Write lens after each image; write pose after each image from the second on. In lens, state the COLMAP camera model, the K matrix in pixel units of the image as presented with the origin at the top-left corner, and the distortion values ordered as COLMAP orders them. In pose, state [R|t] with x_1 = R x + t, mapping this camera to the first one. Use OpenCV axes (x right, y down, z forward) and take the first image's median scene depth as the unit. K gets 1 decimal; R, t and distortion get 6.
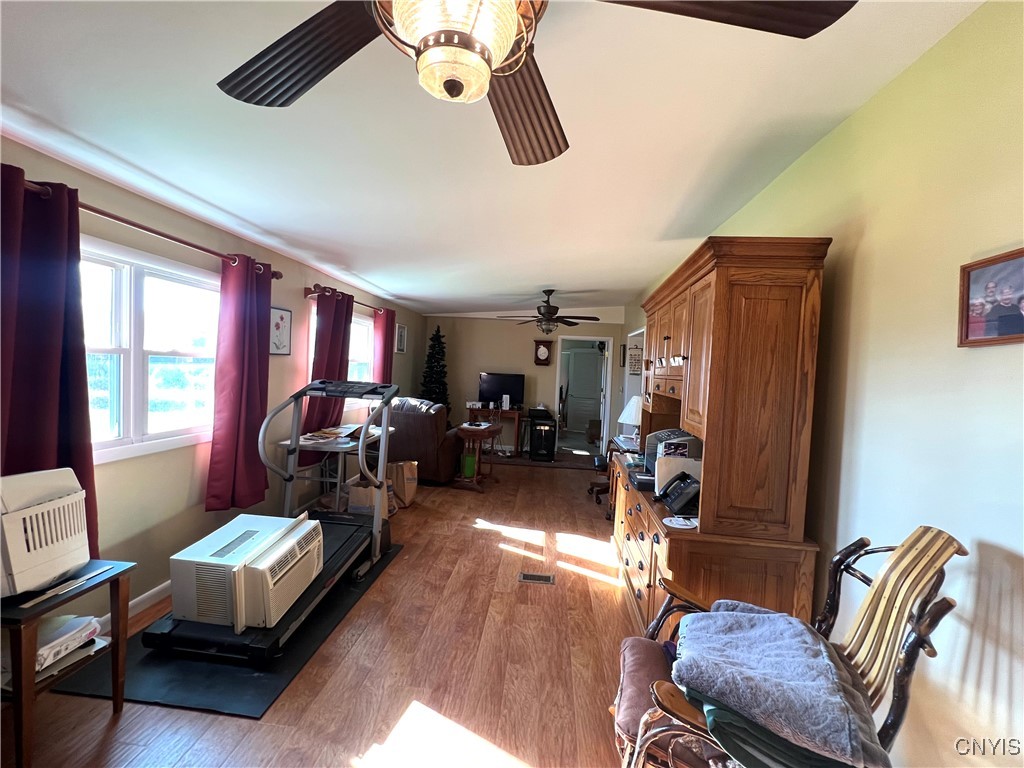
lens RADIAL K [[461.6, 0, 508.7], [0, 461.6, 385.1], [0, 0, 1]] dist [-0.000405, -0.000321]
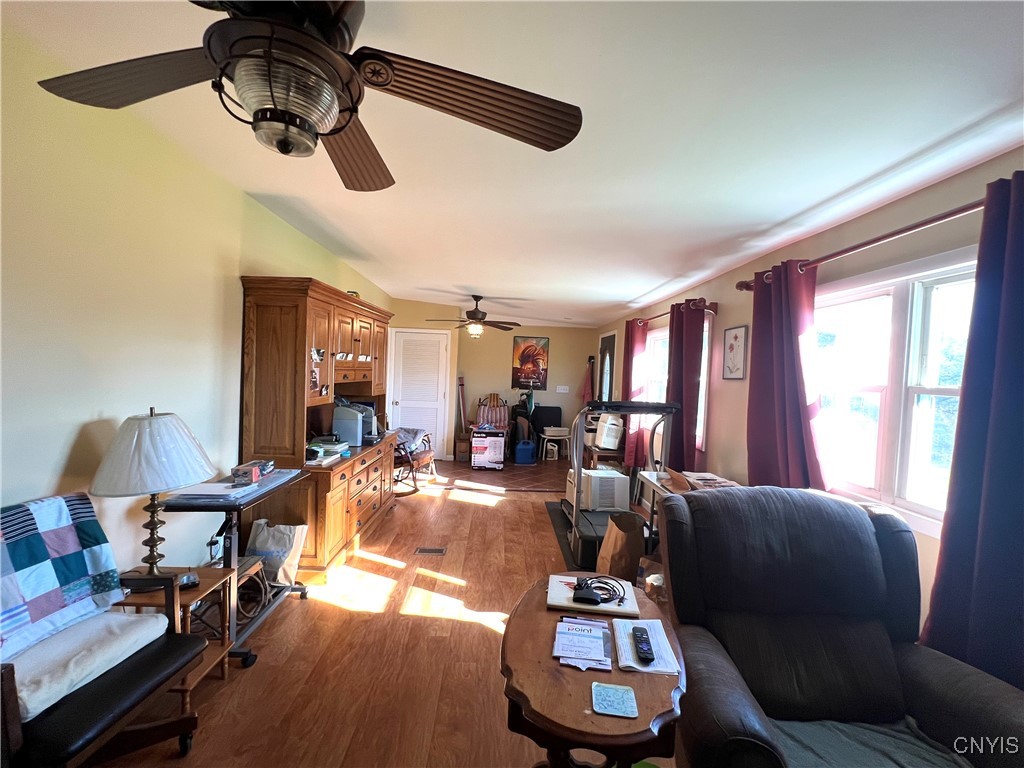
lens RADIAL K [[461.6, 0, 510.8], [0, 461.6, 386.9], [0, 0, 1]] dist [-0.000405, -0.000321]
pose [[-0.990351, -0.078638, -0.114113, 0.023584], [-0.086602, 0.994015, 0.066588, -0.074603], [0.108193, 0.075828, -0.991234, 1.863373]]
